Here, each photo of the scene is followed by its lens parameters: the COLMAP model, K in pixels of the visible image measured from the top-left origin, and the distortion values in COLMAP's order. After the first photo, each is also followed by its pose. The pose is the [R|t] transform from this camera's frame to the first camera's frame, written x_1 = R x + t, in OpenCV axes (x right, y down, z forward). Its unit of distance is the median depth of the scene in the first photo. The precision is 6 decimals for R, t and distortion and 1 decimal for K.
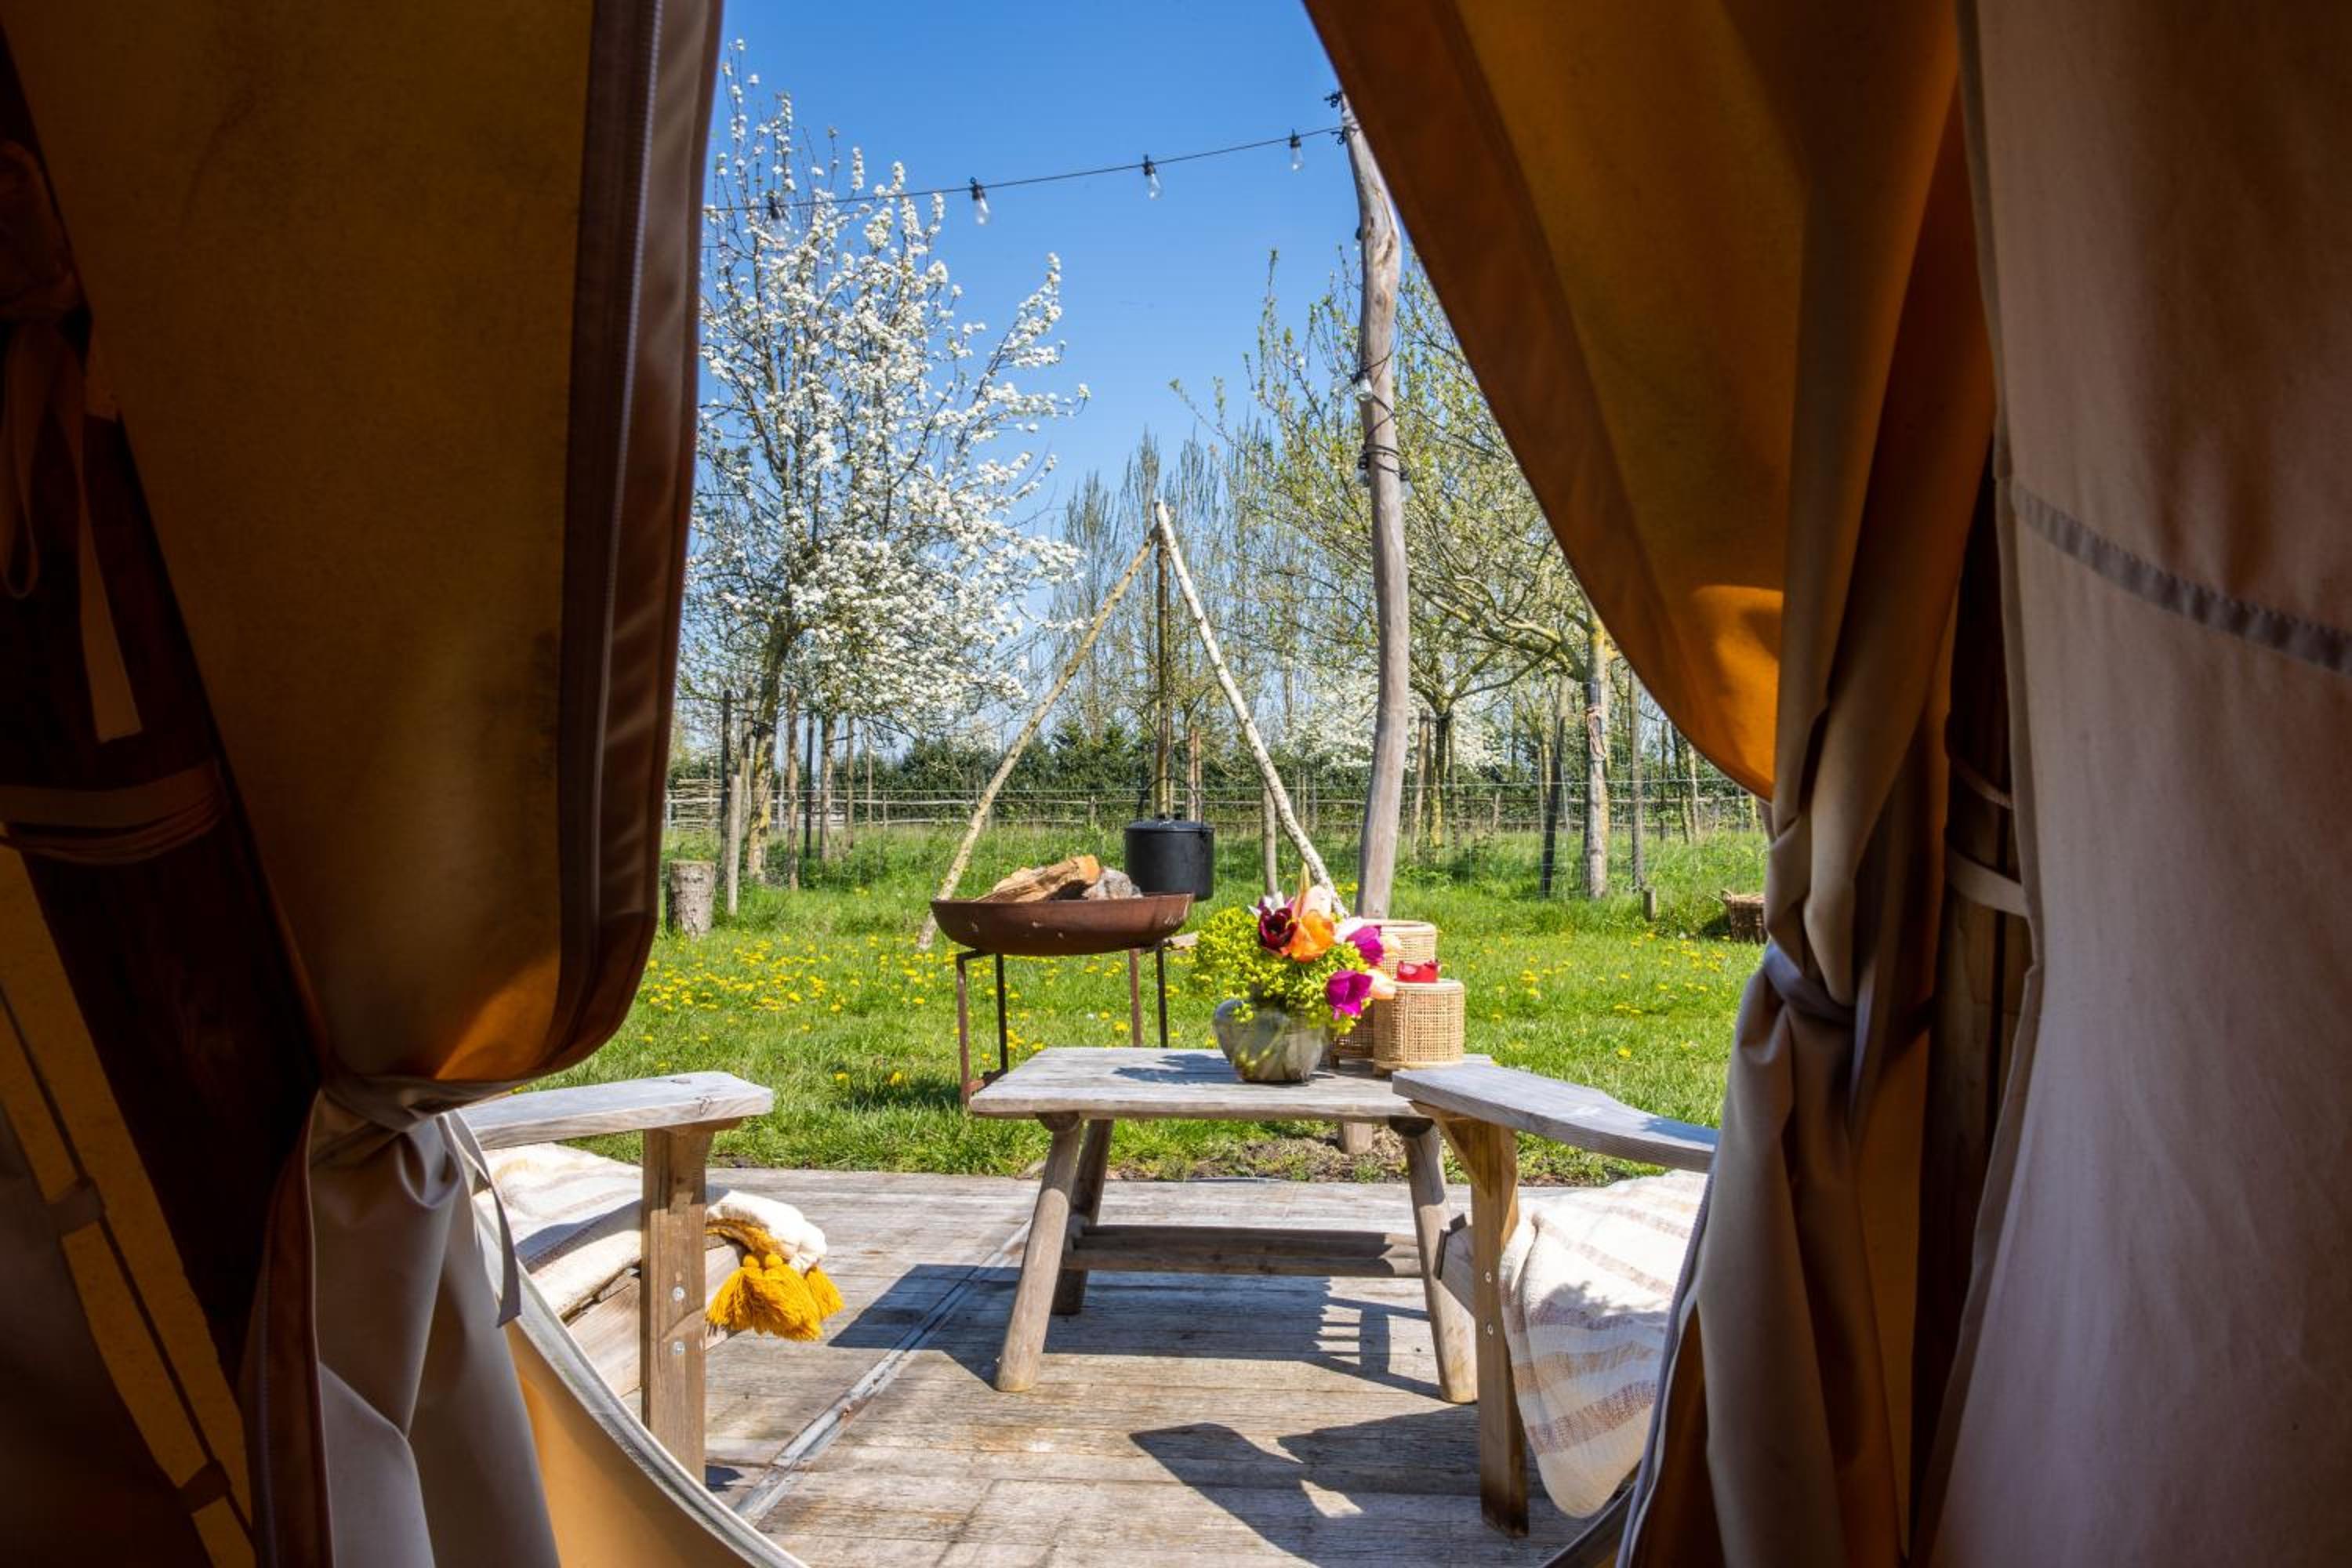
lens RADIAL K [[3005.0, 0, 1176.0], [0, 3005.0, 784.0], [0, 0, 1]] dist [0.020376, 0.022191]
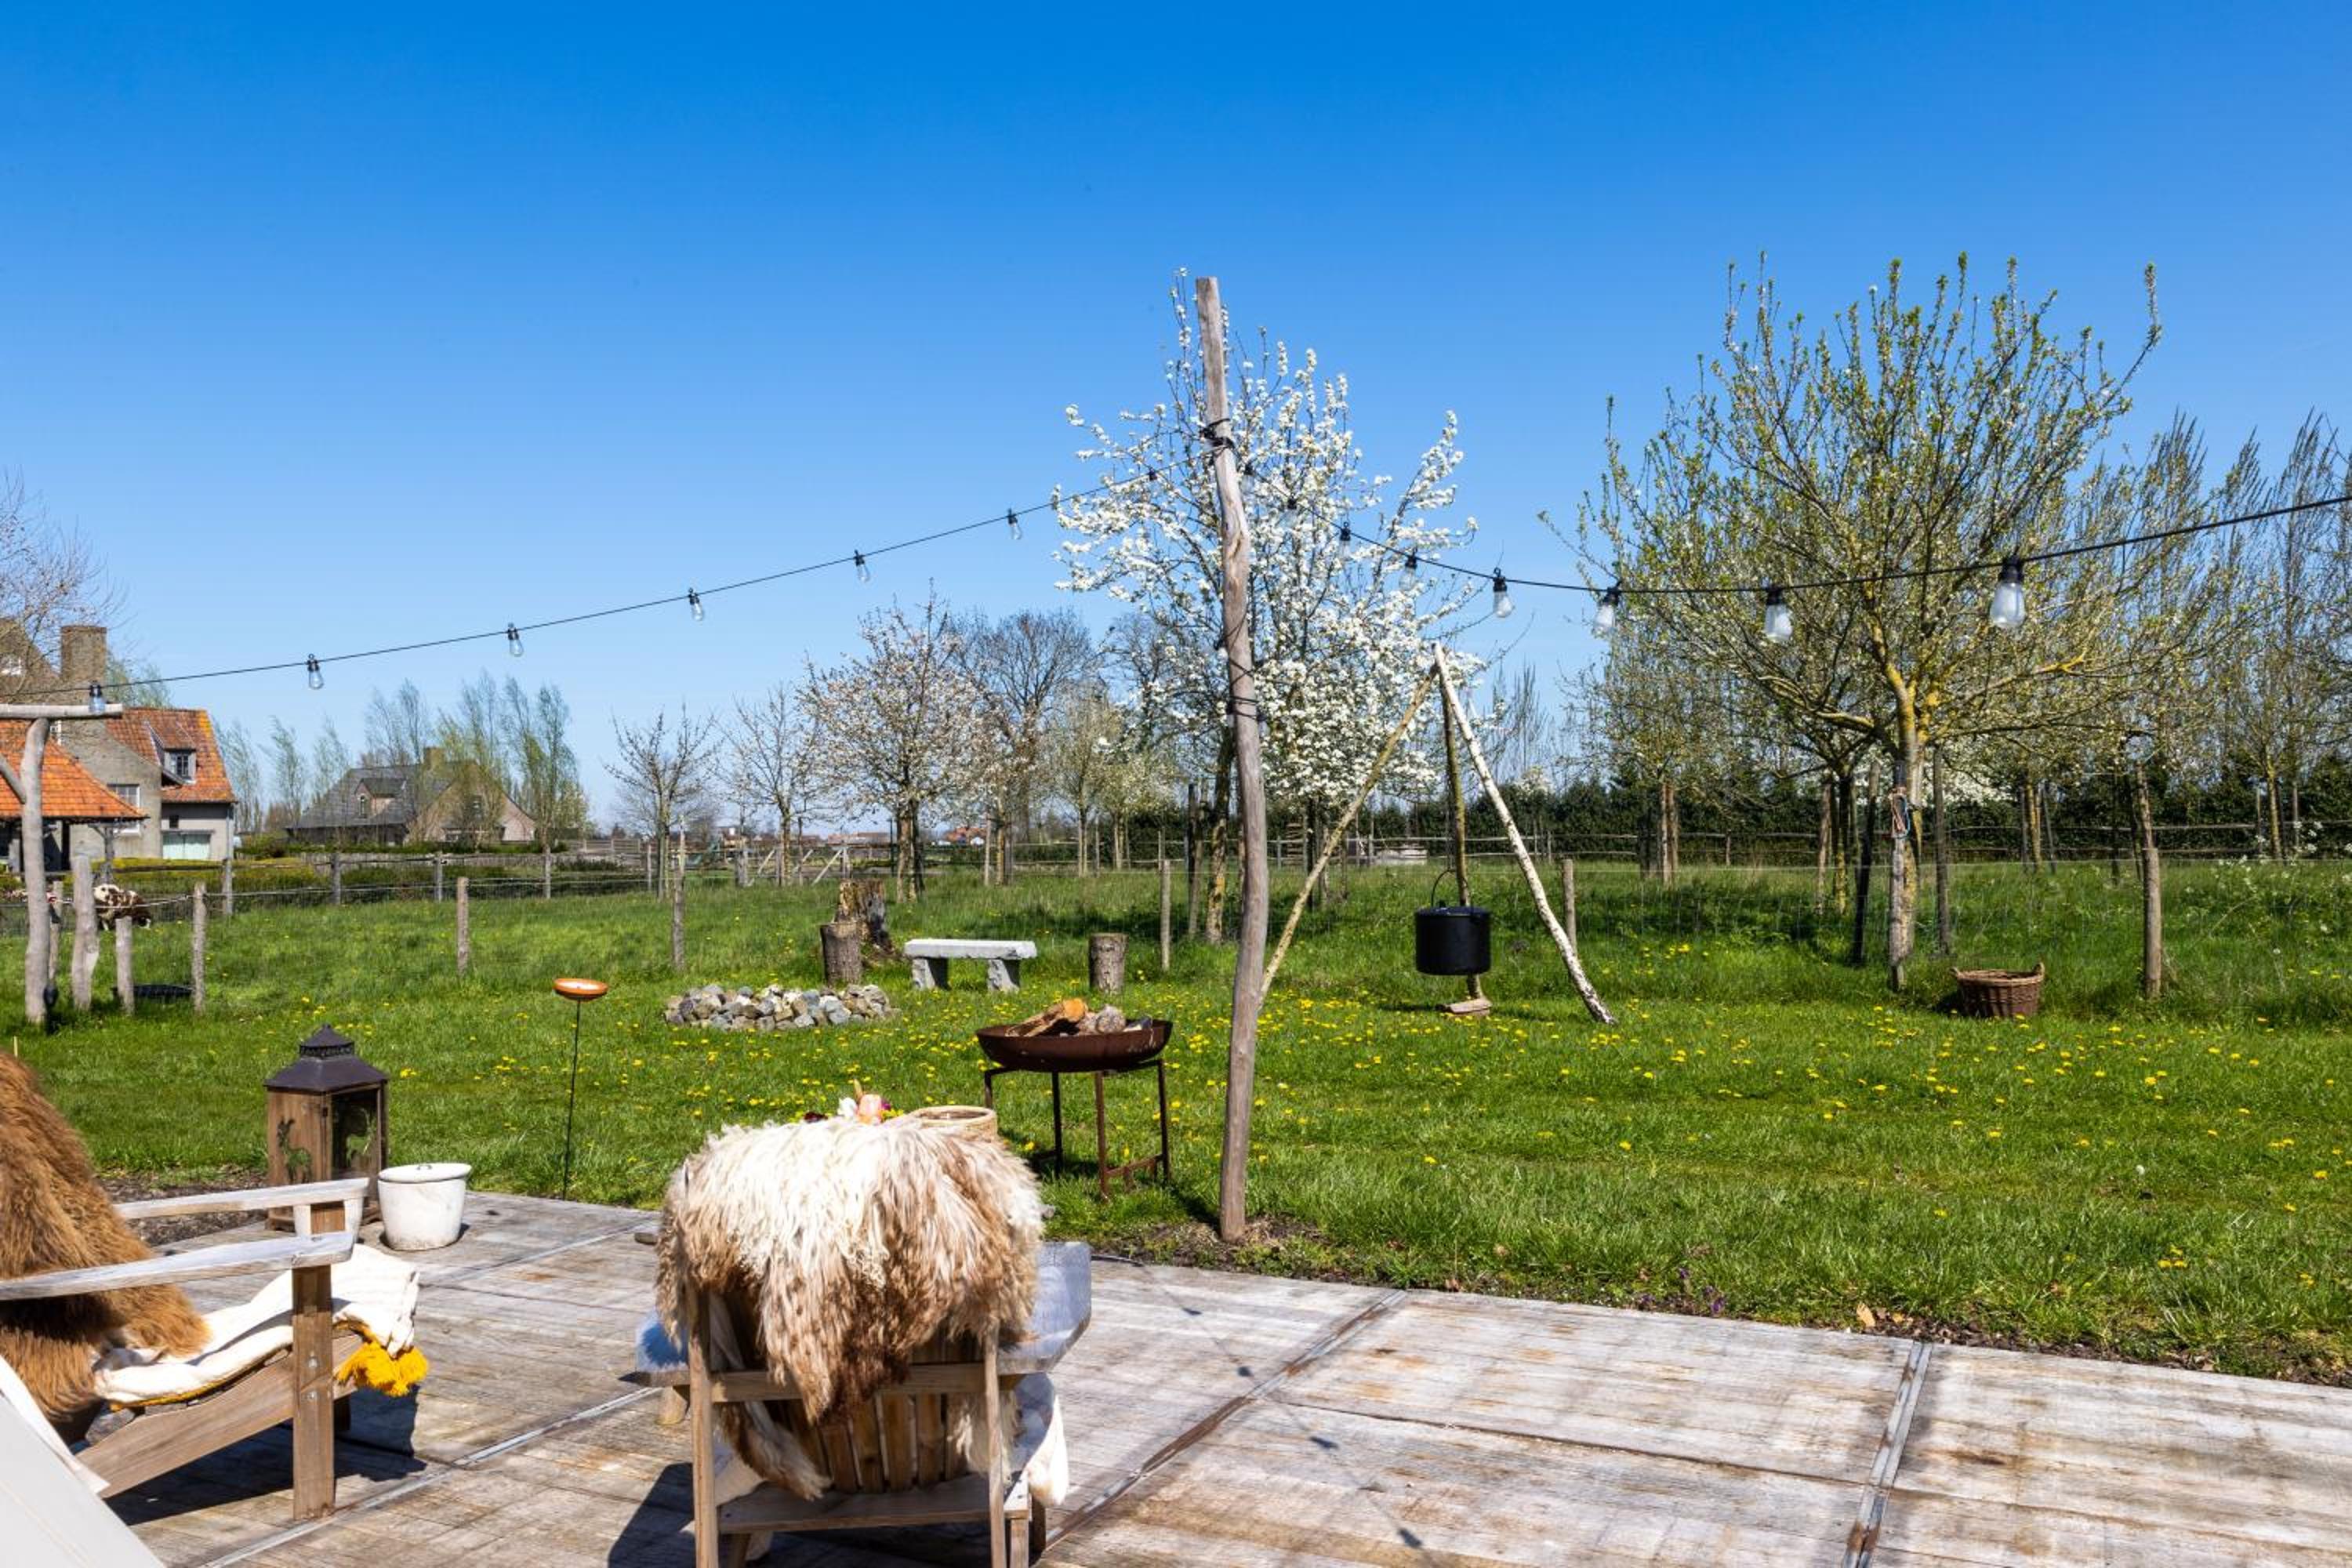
lens RADIAL K [[3005.0, 0, 1176.0], [0, 3005.0, 784.0], [0, 0, 1]] dist [0.020376, 0.022191]
pose [[0.863285, -0.002411, -0.504711, 0.485835], [0.036054, 0.997729, 0.056902, -0.104055], [0.503428, -0.067320, 0.861411, -0.094229]]
